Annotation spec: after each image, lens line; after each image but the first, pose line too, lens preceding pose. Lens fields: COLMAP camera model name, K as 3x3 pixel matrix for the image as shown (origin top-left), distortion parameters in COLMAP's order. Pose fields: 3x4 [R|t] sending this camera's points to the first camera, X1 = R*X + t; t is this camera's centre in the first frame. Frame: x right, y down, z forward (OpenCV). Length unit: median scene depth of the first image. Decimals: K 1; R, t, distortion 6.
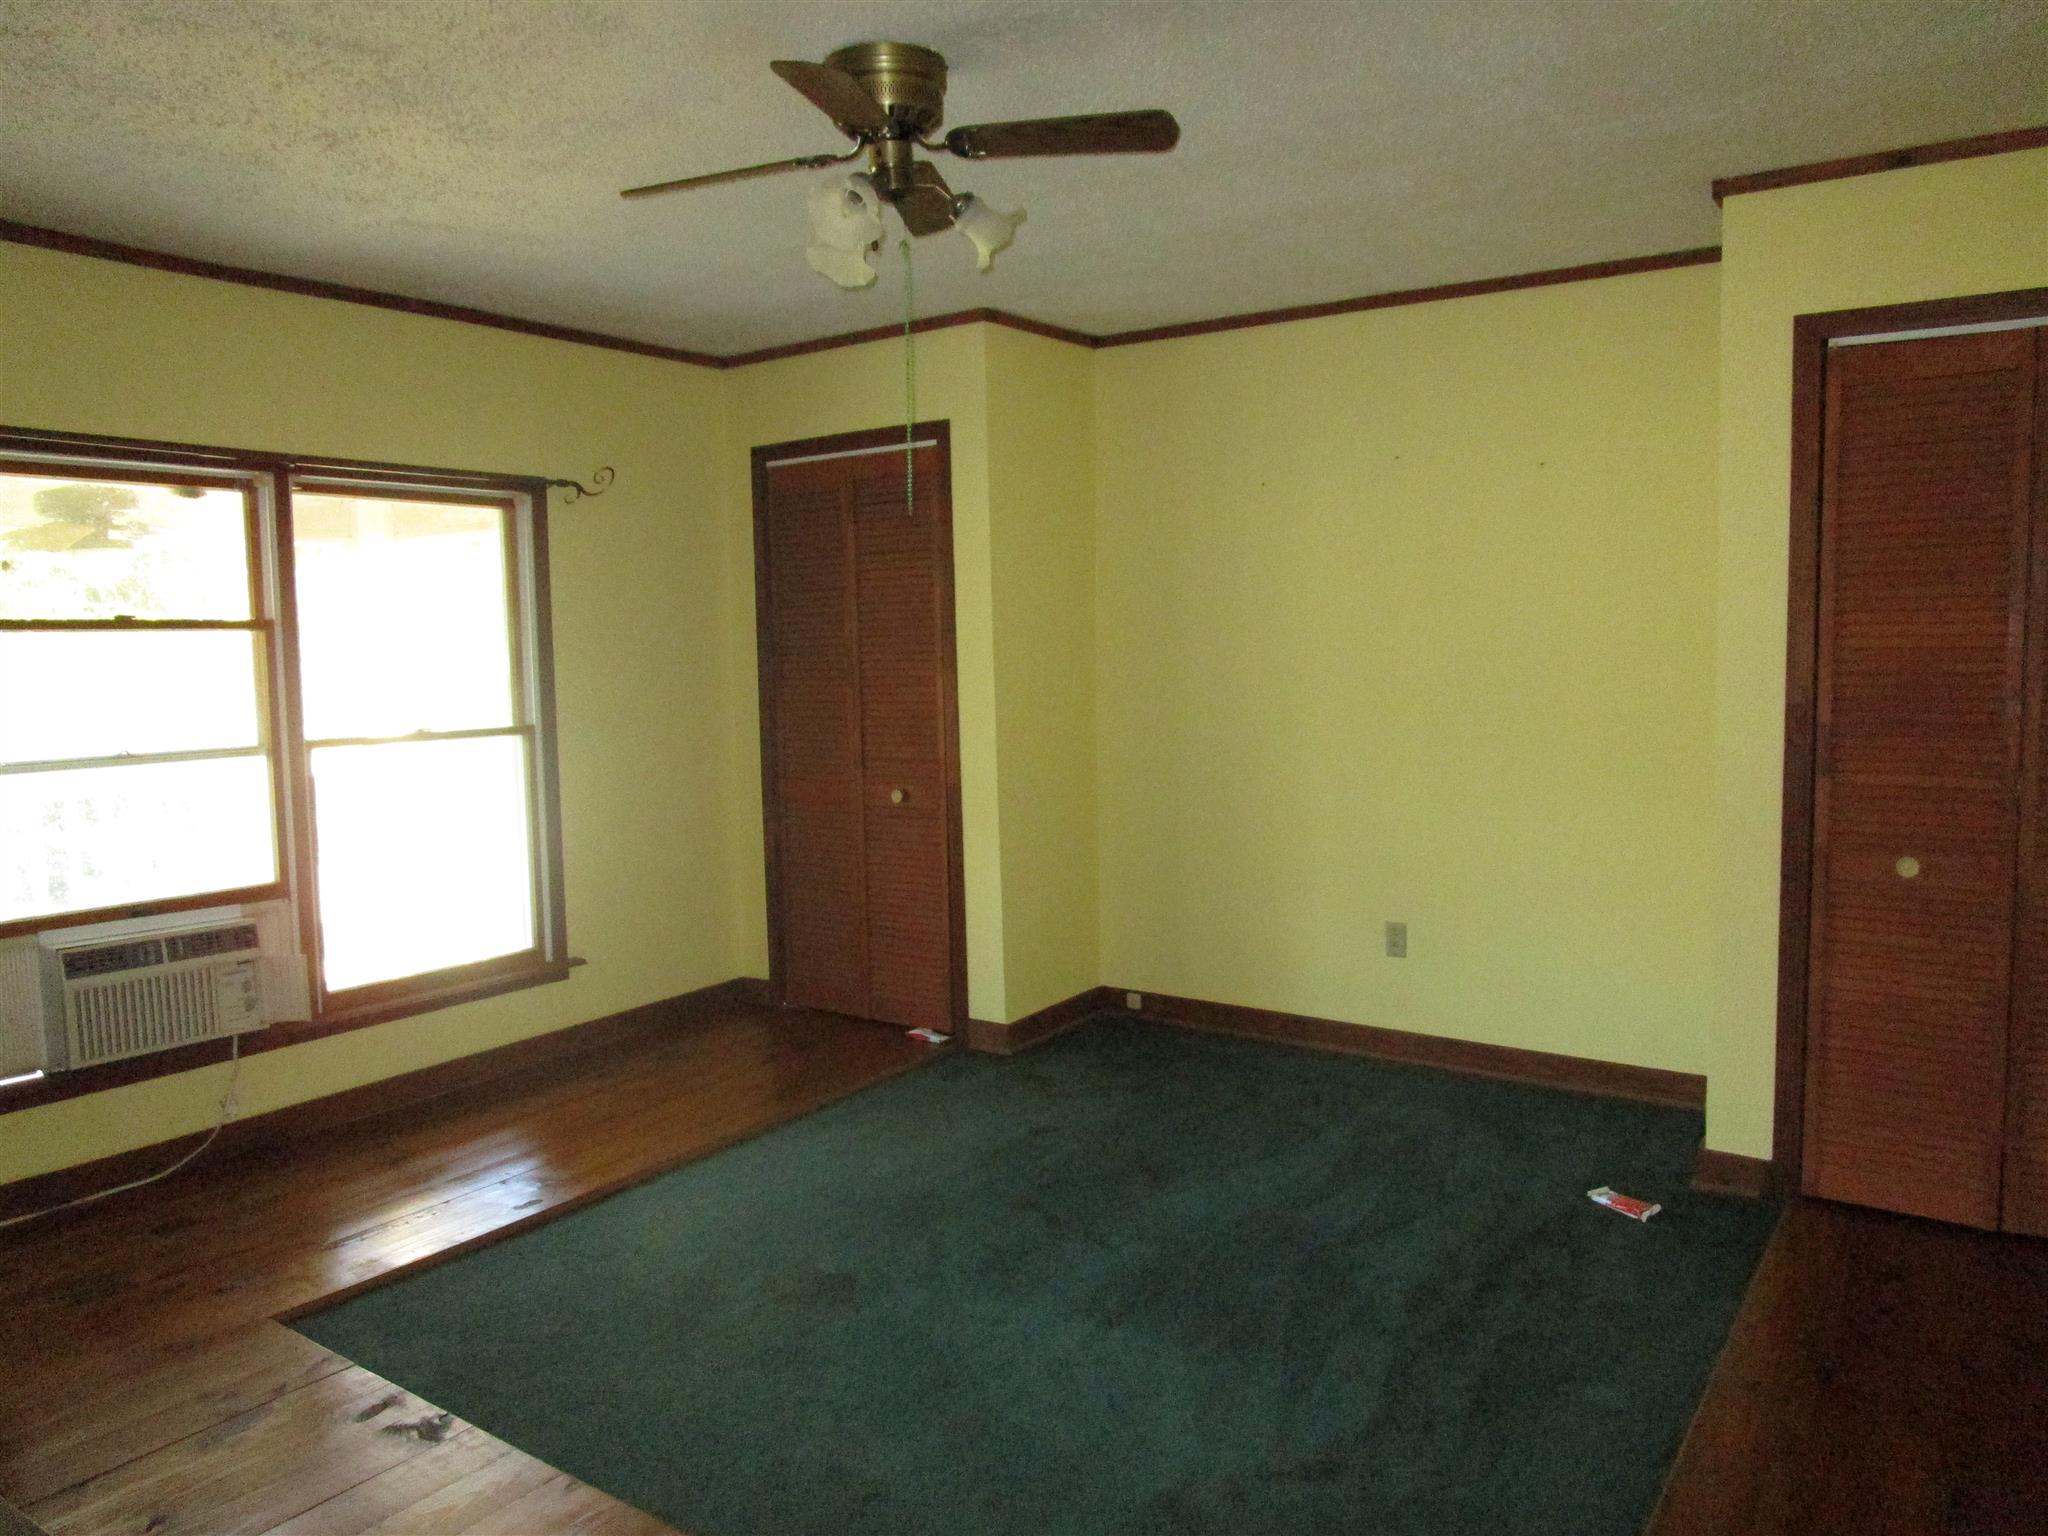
lens RADIAL K [[1459.4, 0, 1026.3], [0, 1459.4, 783.9], [0, 0, 1]] dist [0.004163, 0.002700]
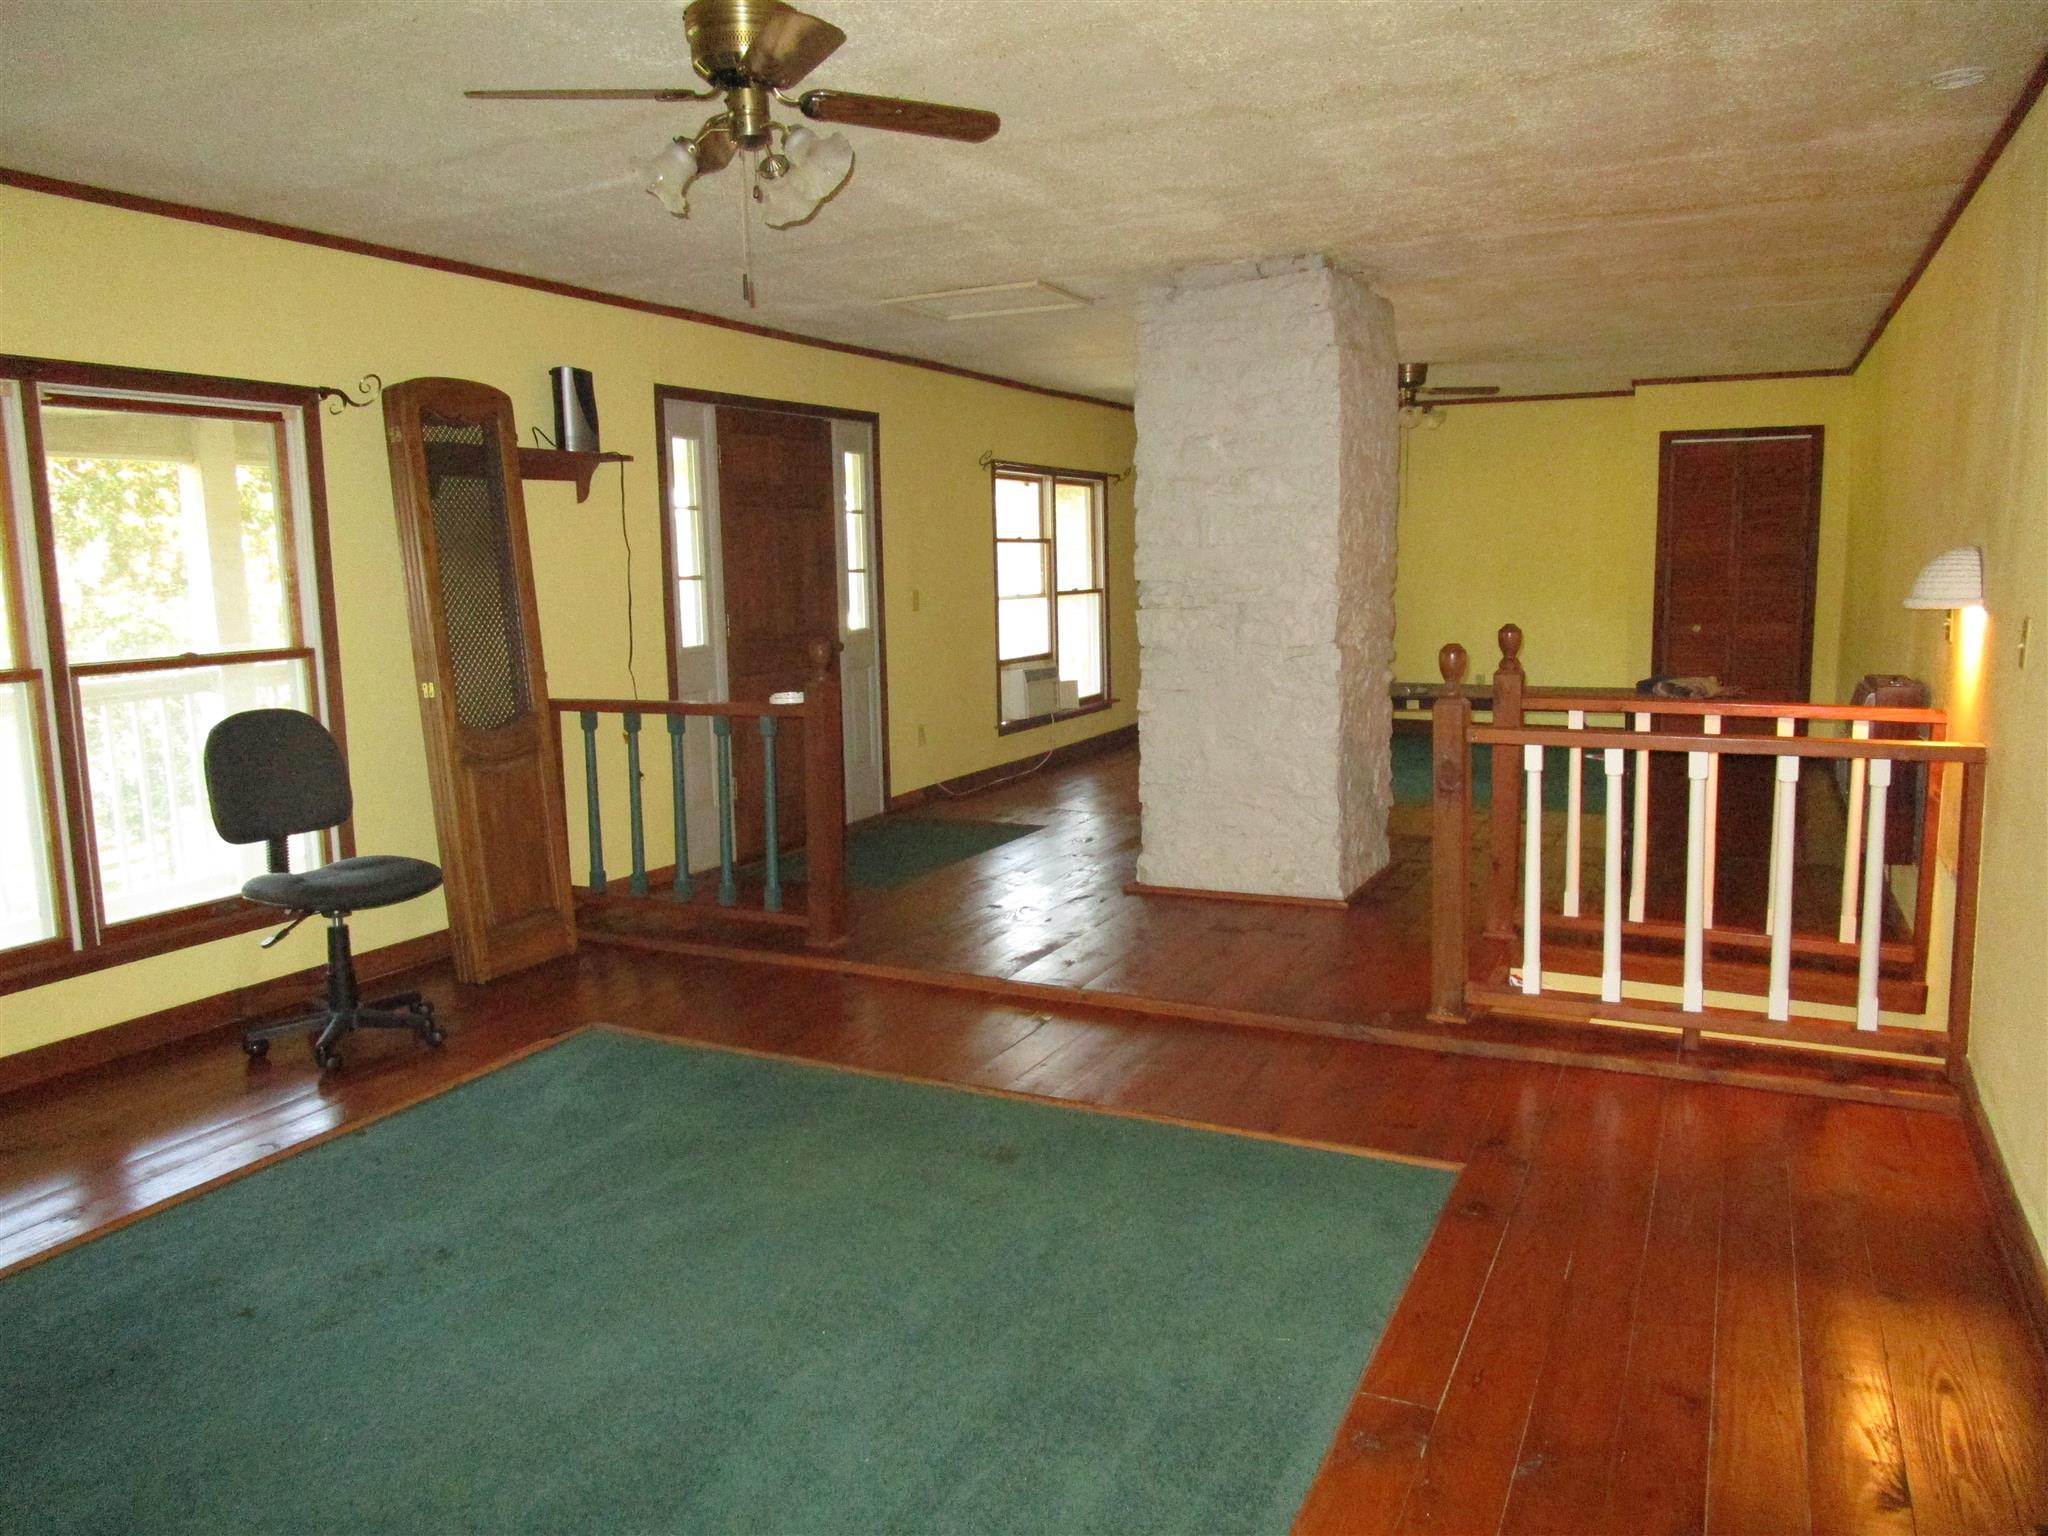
lens RADIAL K [[1459.4, 0, 1026.0], [0, 1459.4, 756.3], [0, 0, 1]] dist [0.004163, 0.002700]
pose [[0.986357, -0.021806, 0.163172, -0.792164], [0.015650, 0.999120, 0.038917, 0.120892], [-0.163877, -0.035832, 0.985830, -1.096992]]
